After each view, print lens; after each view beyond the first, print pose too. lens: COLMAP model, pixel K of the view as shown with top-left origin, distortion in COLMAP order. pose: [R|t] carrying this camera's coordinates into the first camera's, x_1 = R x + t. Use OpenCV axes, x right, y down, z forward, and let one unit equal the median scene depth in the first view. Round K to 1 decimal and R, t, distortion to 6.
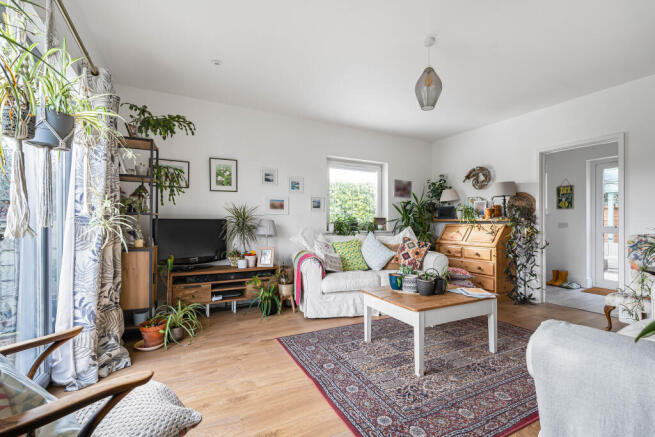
lens RADIAL K [[285.4, 0, 325.5], [0, 285.4, 219.0], [0, 0, 1]] dist [-0.001477, -0.000103]
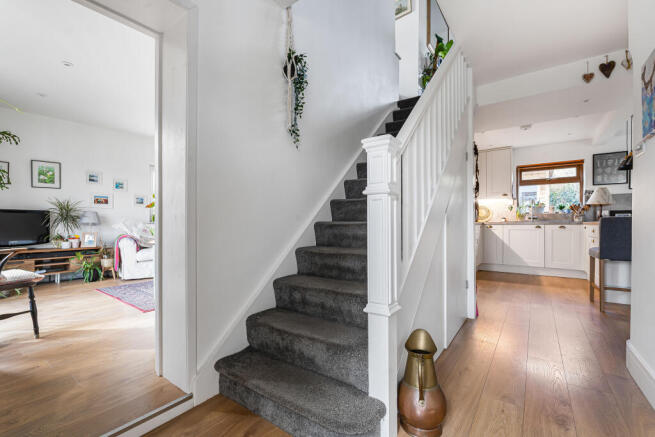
lens RADIAL K [[285.4, 0, 322.4], [0, 285.4, 221.1], [0, 0, 1]] dist [-0.001477, -0.000103]
pose [[0.903433, -0.001786, 0.428726, 0.197732], [-0.000128, 0.999990, 0.004435, 0.041721], [-0.428730, -0.004062, 0.903424, -0.640878]]
